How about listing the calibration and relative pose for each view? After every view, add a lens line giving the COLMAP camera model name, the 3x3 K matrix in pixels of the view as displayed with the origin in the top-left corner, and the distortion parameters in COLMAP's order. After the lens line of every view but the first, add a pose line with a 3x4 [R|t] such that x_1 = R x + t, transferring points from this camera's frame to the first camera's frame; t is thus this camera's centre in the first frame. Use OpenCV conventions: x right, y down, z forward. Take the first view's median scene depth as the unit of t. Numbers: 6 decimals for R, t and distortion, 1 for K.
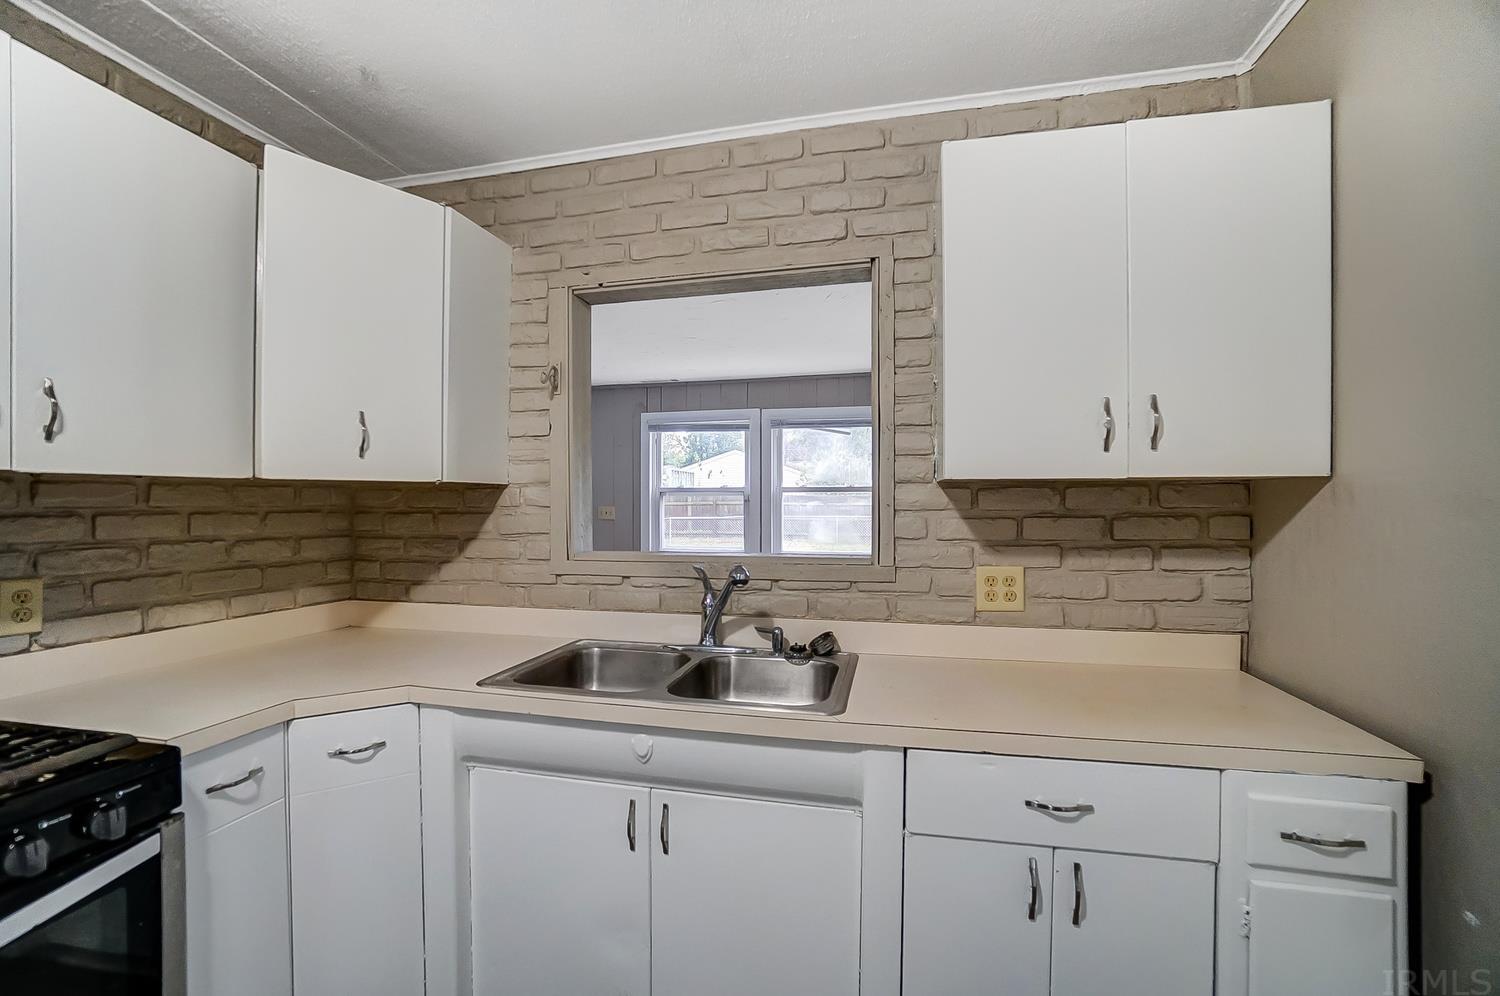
lens RADIAL K [[667.6, 0, 733.9], [0, 667.6, 510.8], [0, 0, 1]] dist [-0.057777, 0.020079]
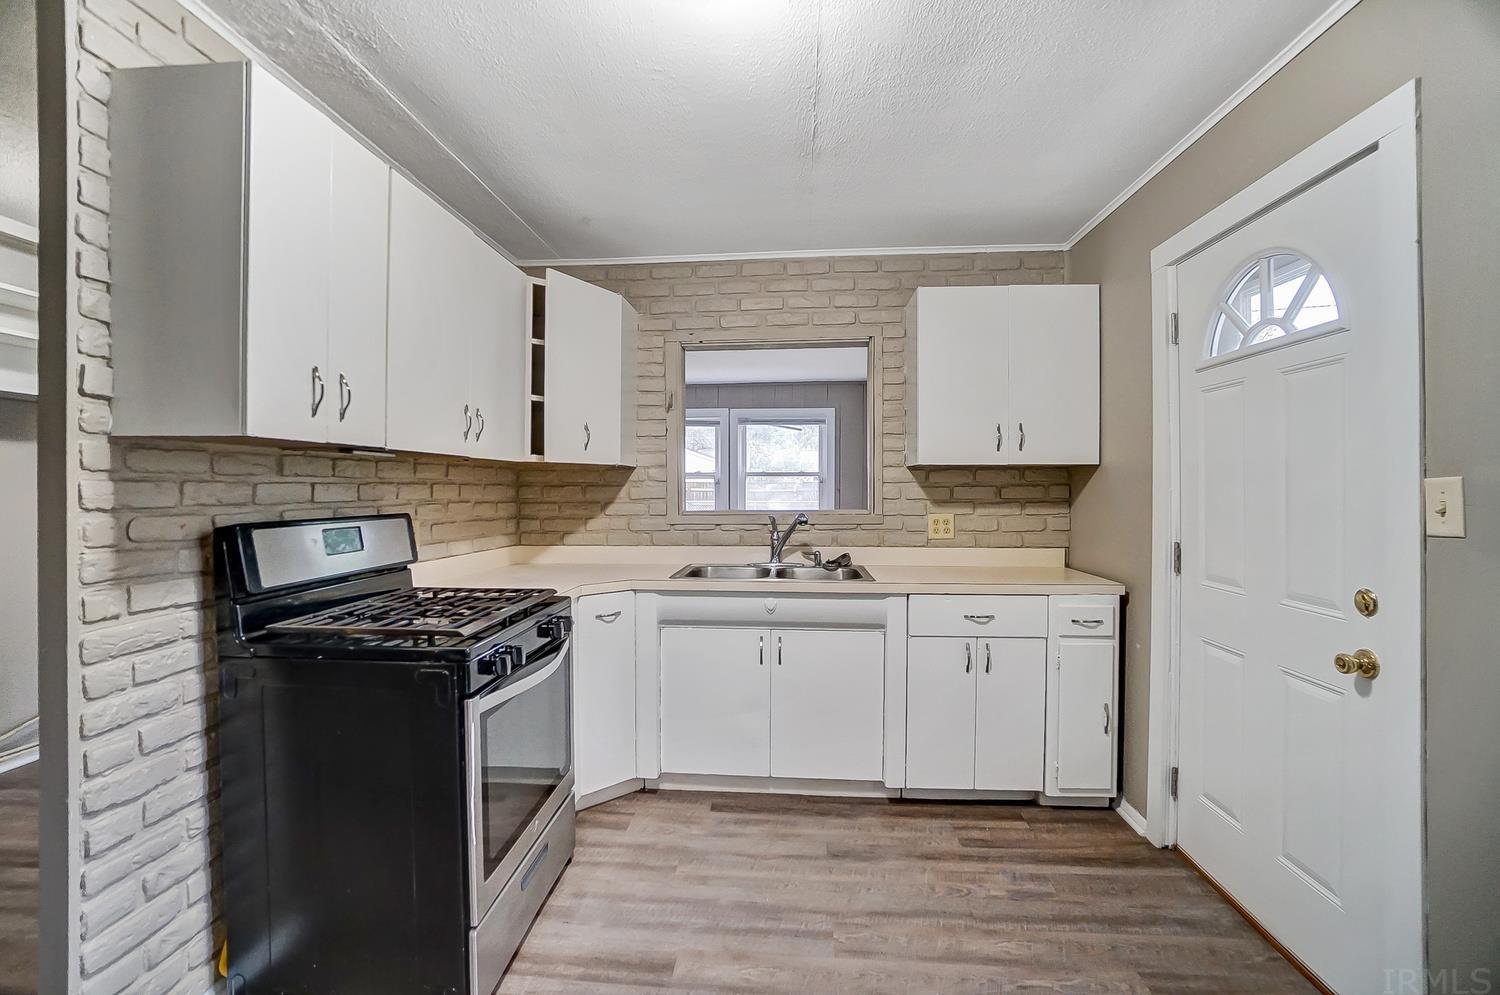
lens RADIAL K [[667.6, 0, 741.8], [0, 667.6, 501.4], [0, 0, 1]] dist [-0.057777, 0.020079]
pose [[0.988347, -0.002956, 0.152189, -0.398947], [0.002298, 0.999987, 0.004496, 0.040239], [-0.152201, -0.004094, 0.988341, -0.682450]]
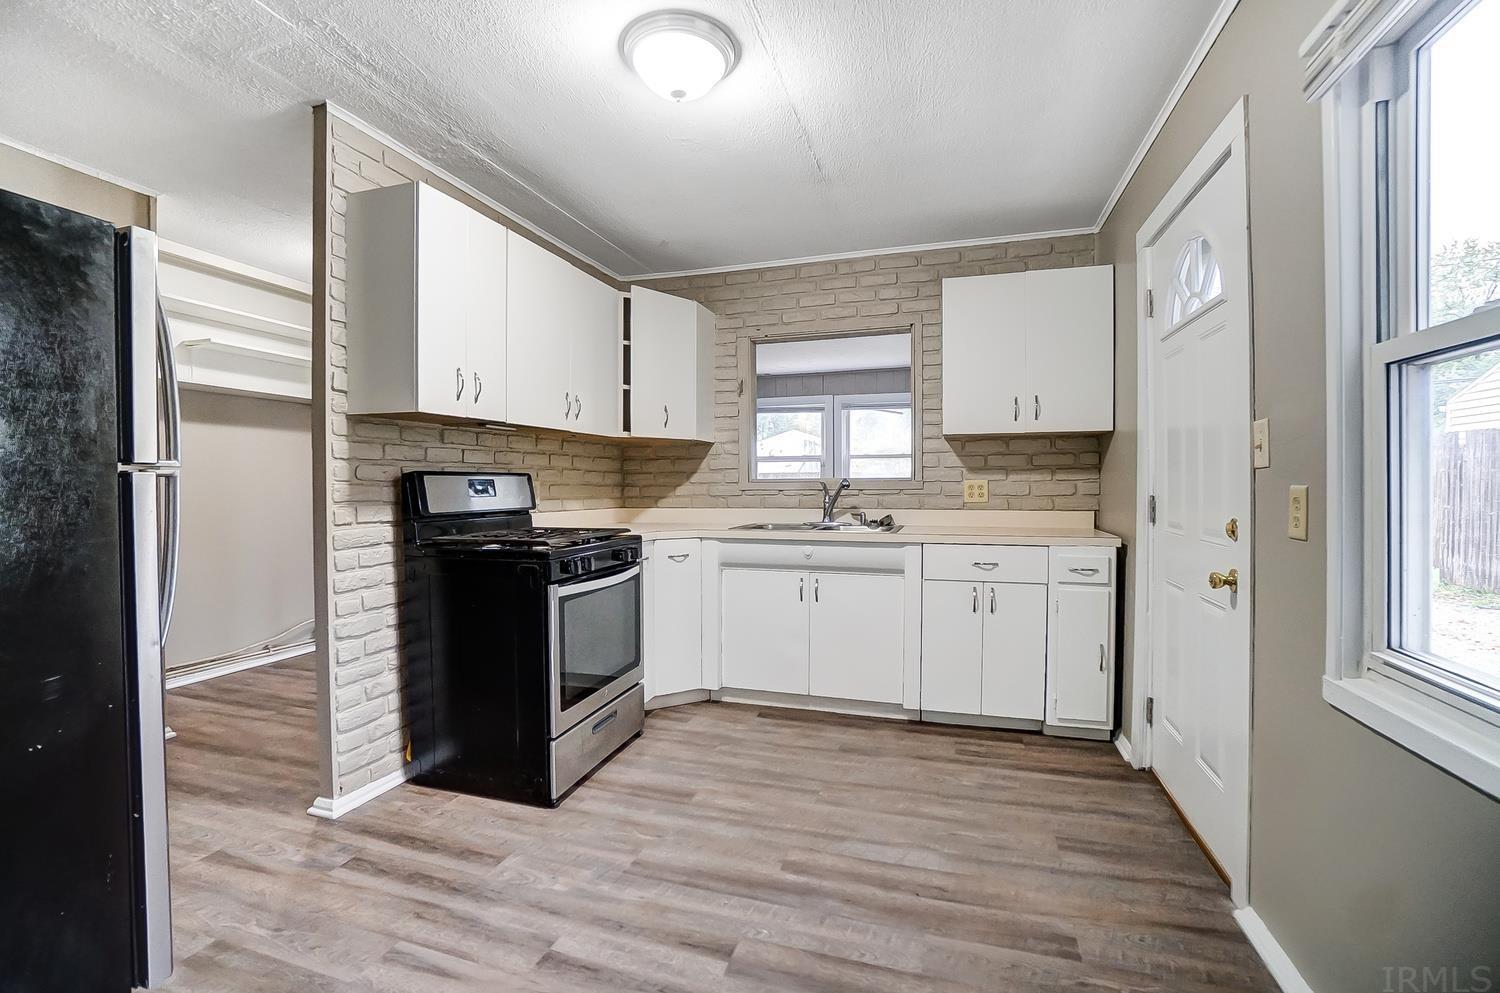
lens RADIAL K [[667.6, 0, 733.8], [0, 667.6, 505.3], [0, 0, 1]] dist [-0.057777, 0.020079]
pose [[0.996842, -0.000954, -0.079400, -0.164520], [0.002574, 0.999791, 0.020296, 0.117120], [0.079364, -0.020436, 0.996636, -1.037931]]
